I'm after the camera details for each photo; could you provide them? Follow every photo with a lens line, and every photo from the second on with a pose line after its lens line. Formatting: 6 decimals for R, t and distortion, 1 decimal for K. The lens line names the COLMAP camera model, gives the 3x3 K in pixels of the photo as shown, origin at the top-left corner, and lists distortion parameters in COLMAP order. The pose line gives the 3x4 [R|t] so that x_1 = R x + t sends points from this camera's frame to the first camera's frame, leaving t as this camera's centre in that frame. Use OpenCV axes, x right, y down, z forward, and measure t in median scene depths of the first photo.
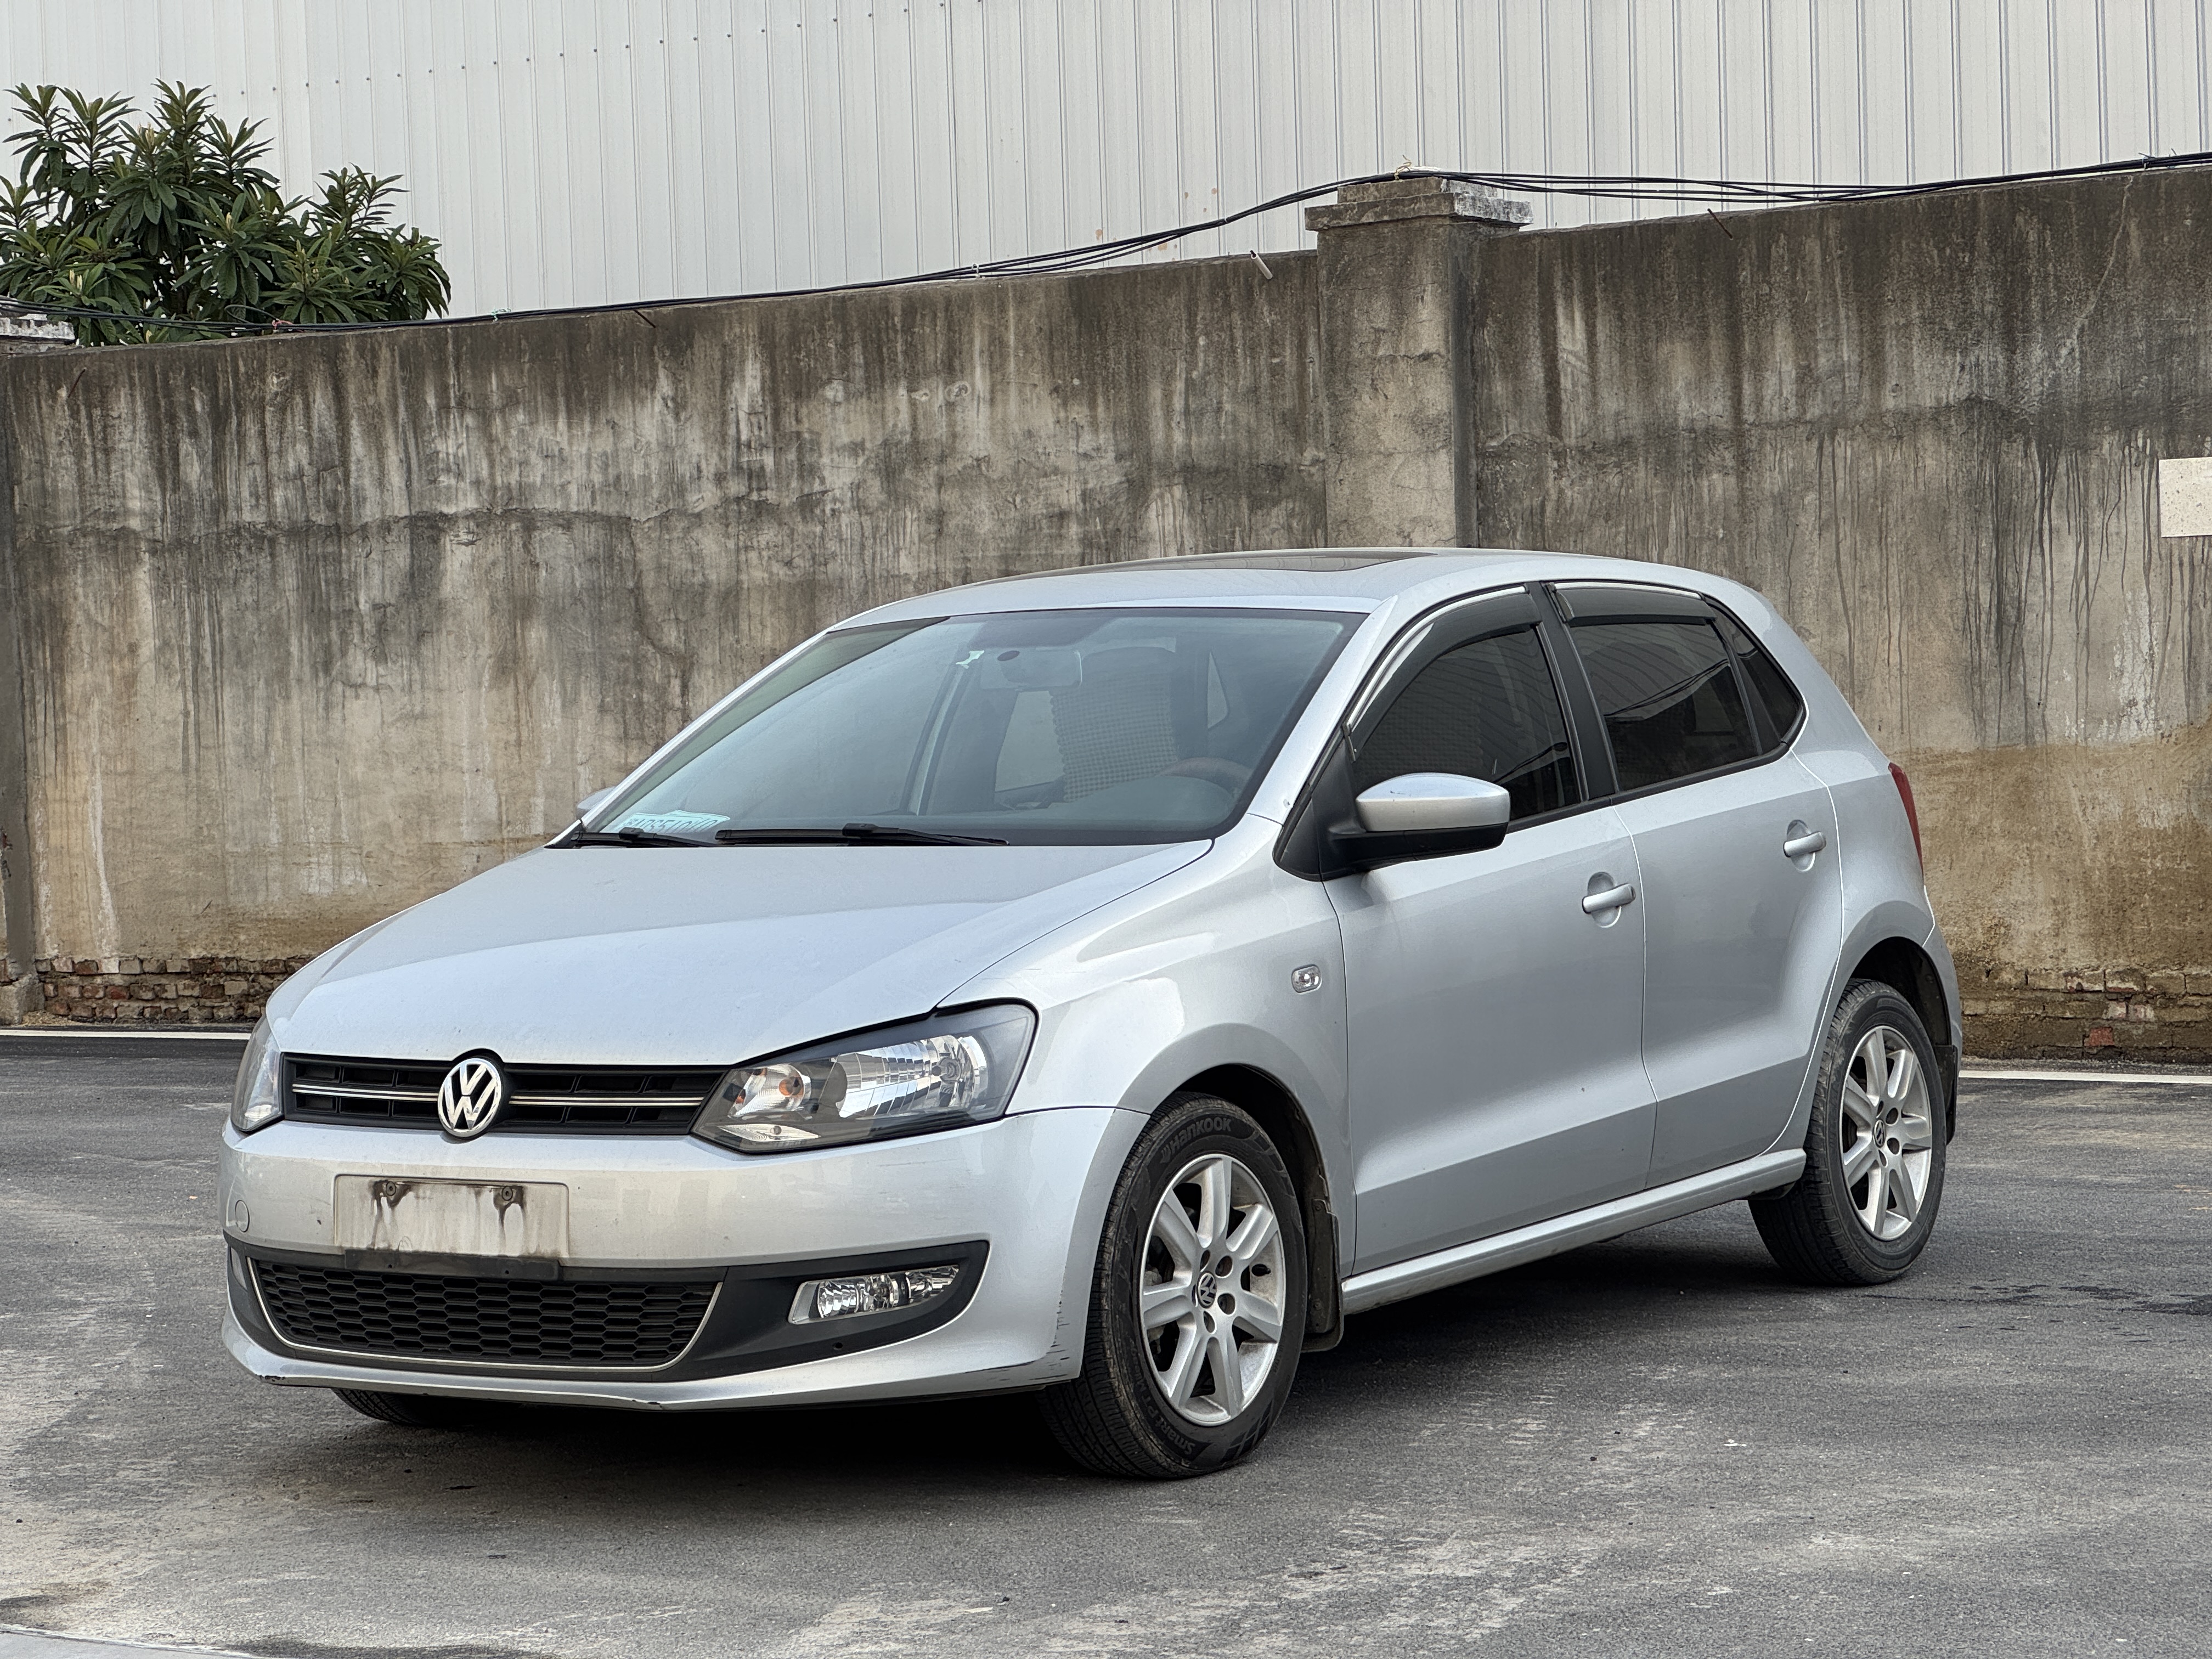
lens RADIAL K [[4909.0, 0, 1088.1], [0, 4909.0, 831.0], [0, 0, 1]] dist [0.258851, 0.000000]
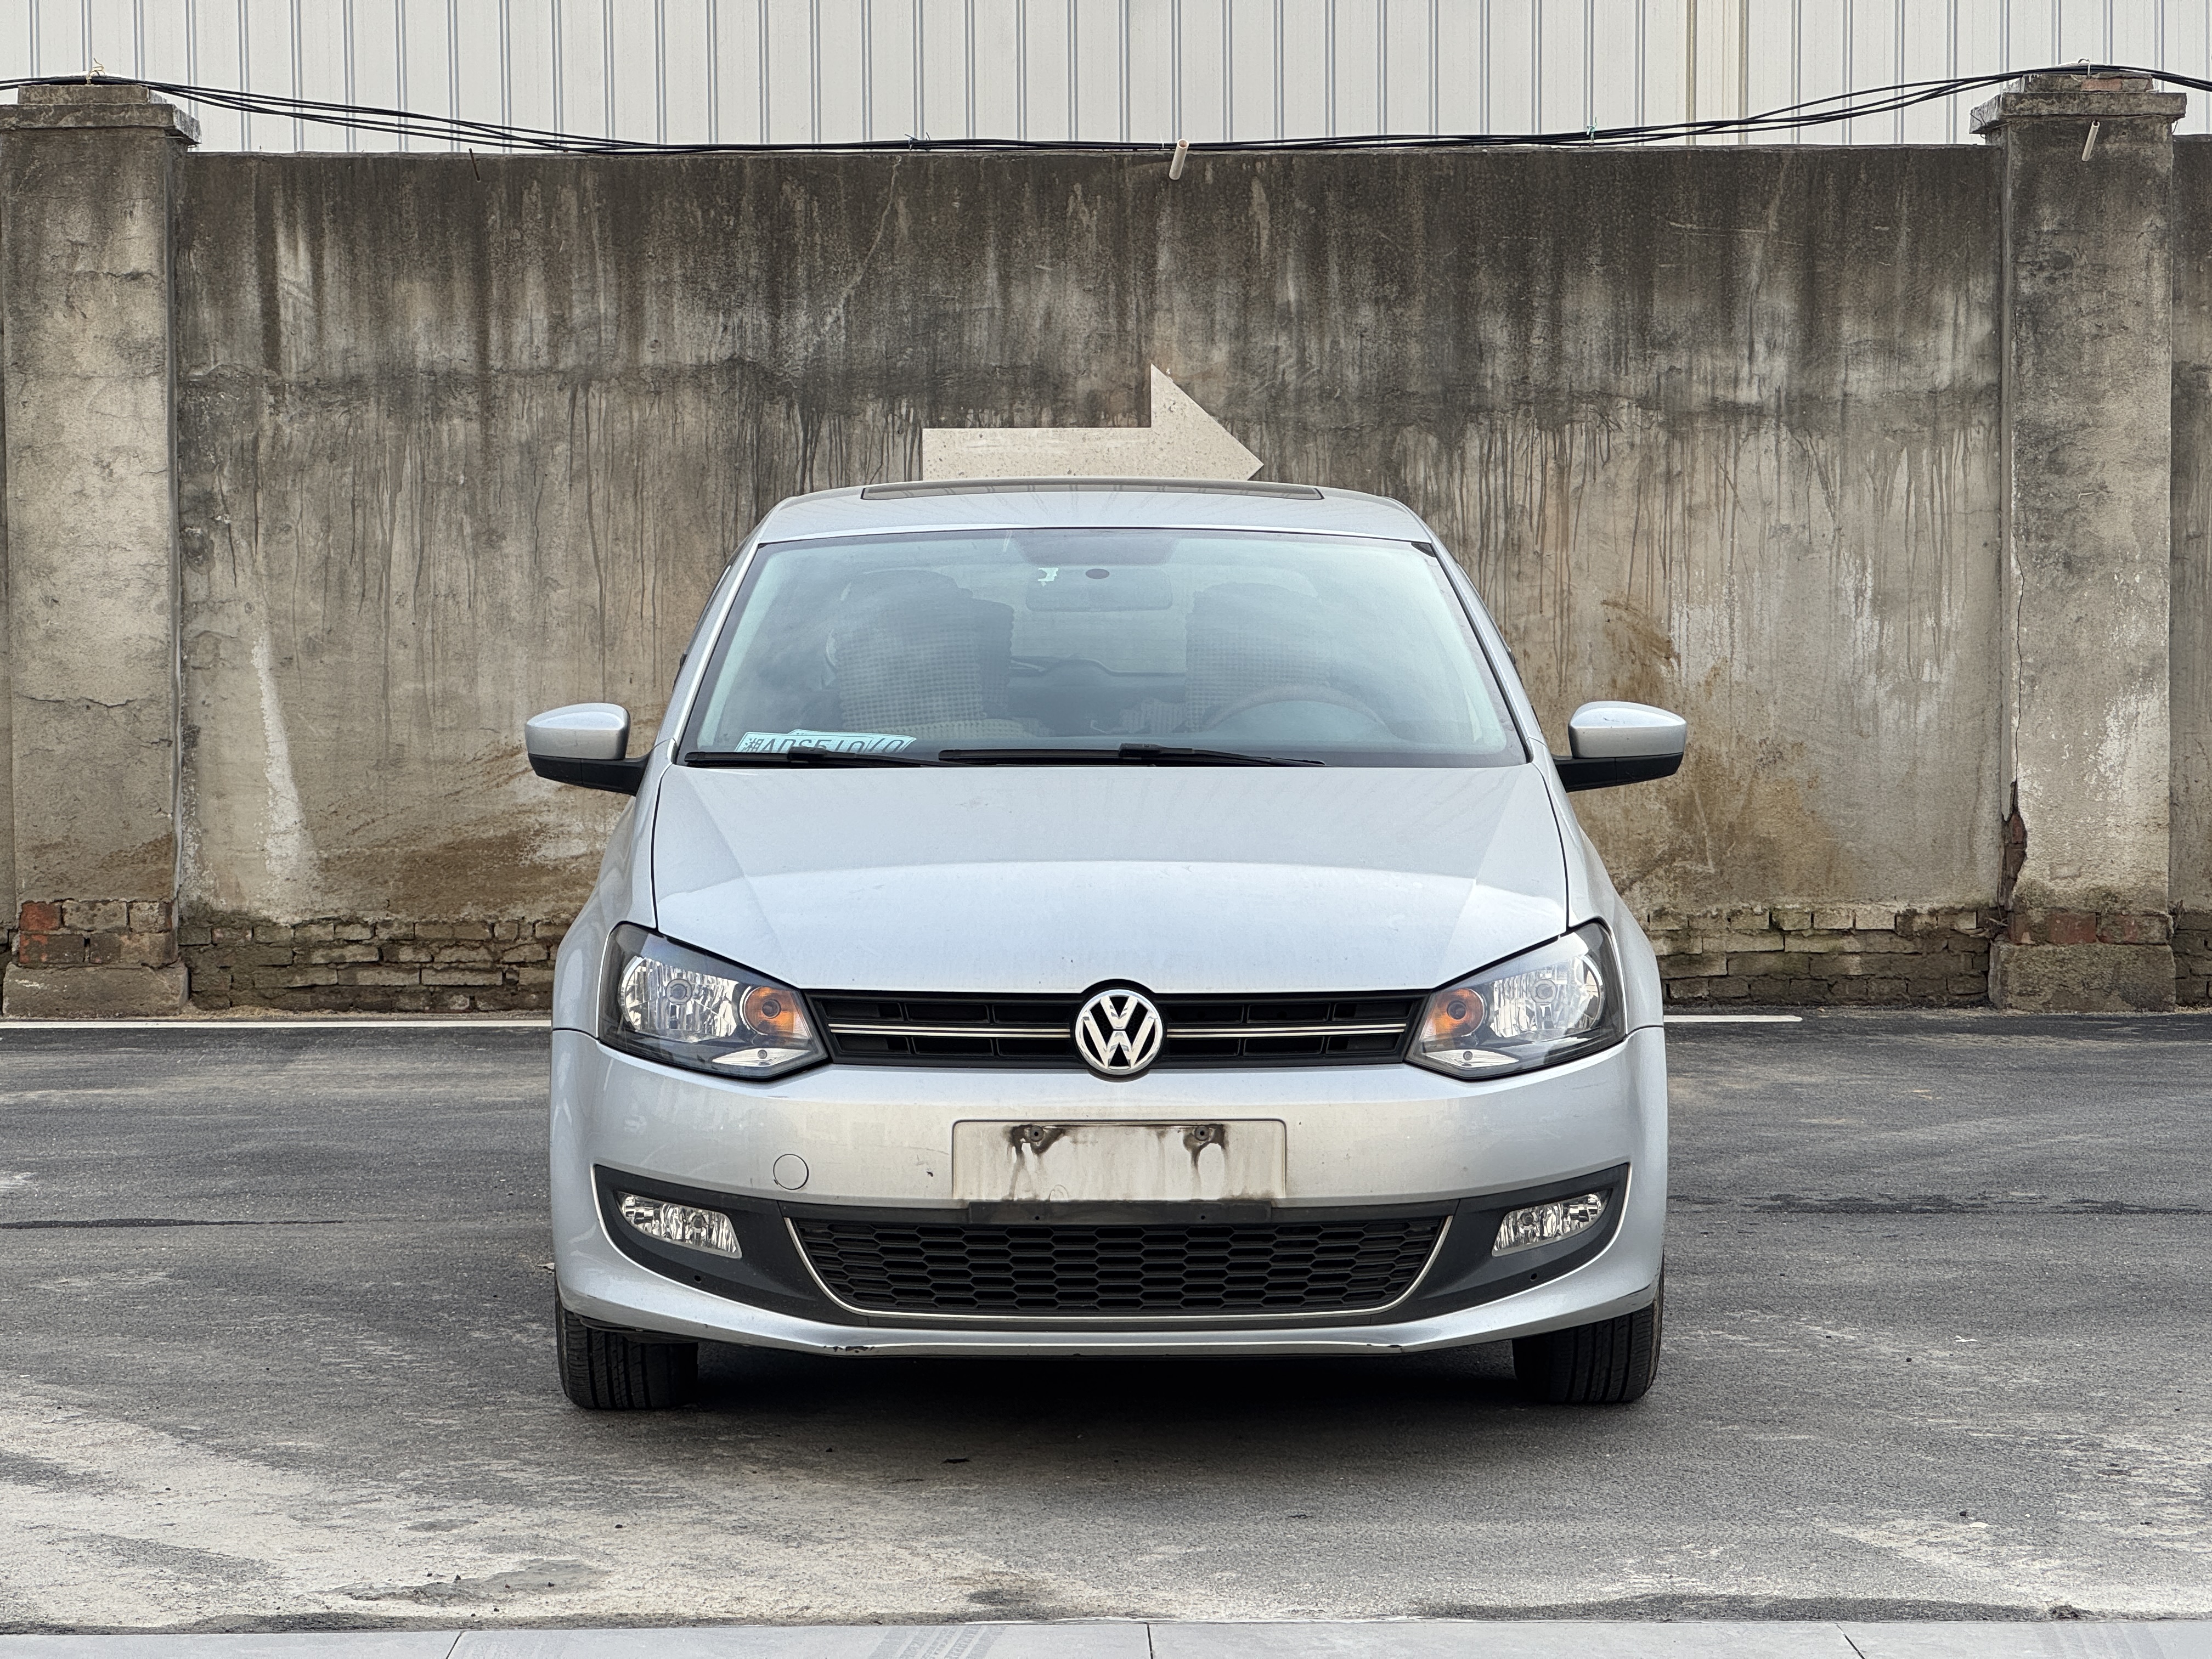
lens RADIAL K [[4909.0, 0, 1075.2], [0, 4909.0, 772.3], [0, 0, 1]] dist [0.258851, 0.000000]
pose [[0.823084, 0.006363, 0.567884, -0.338390], [-0.001298, 0.999956, -0.009323, 0.007181], [-0.567918, 0.006936, 0.823056, 0.126609]]
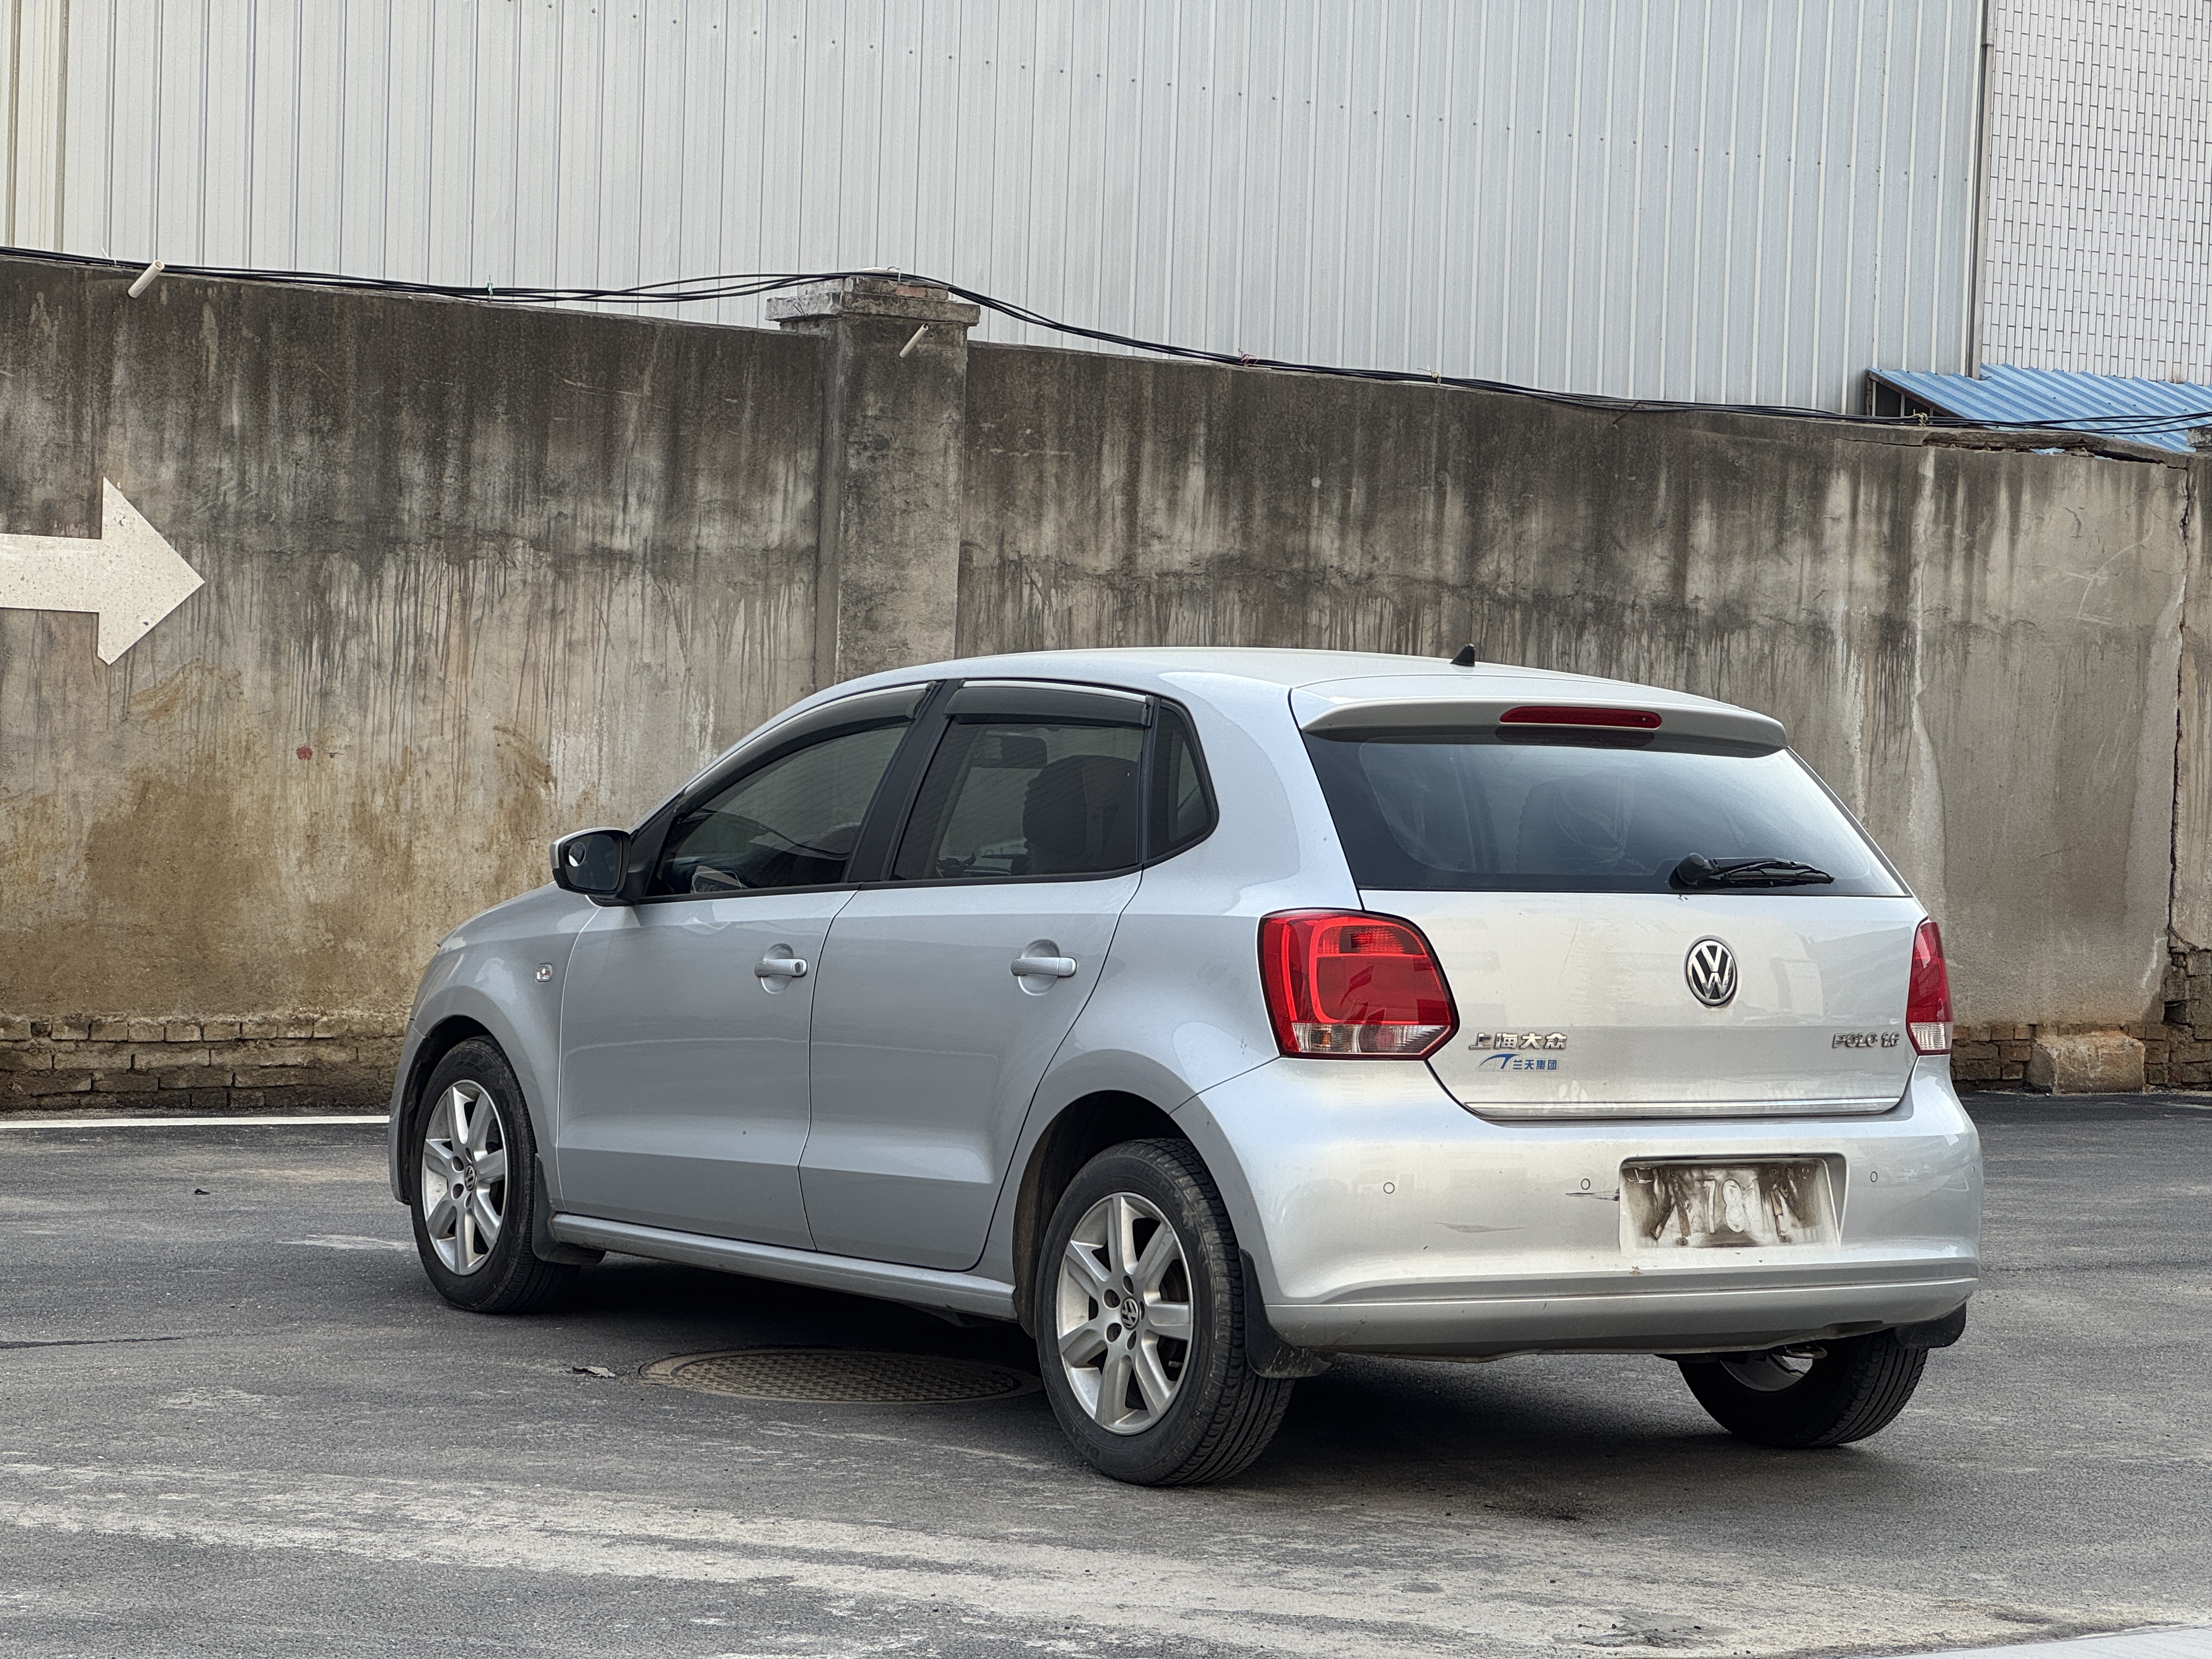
lens RADIAL K [[4909.0, 0, 1064.7], [0, 4909.0, 822.9], [0, 0, 1]] dist [0.258851, 0.000000]
pose [[0.375487, 0.023528, 0.926529, -0.632539], [-0.017136, 0.999683, -0.018441, 0.001408], [-0.926669, -0.008953, 0.375772, 0.375708]]
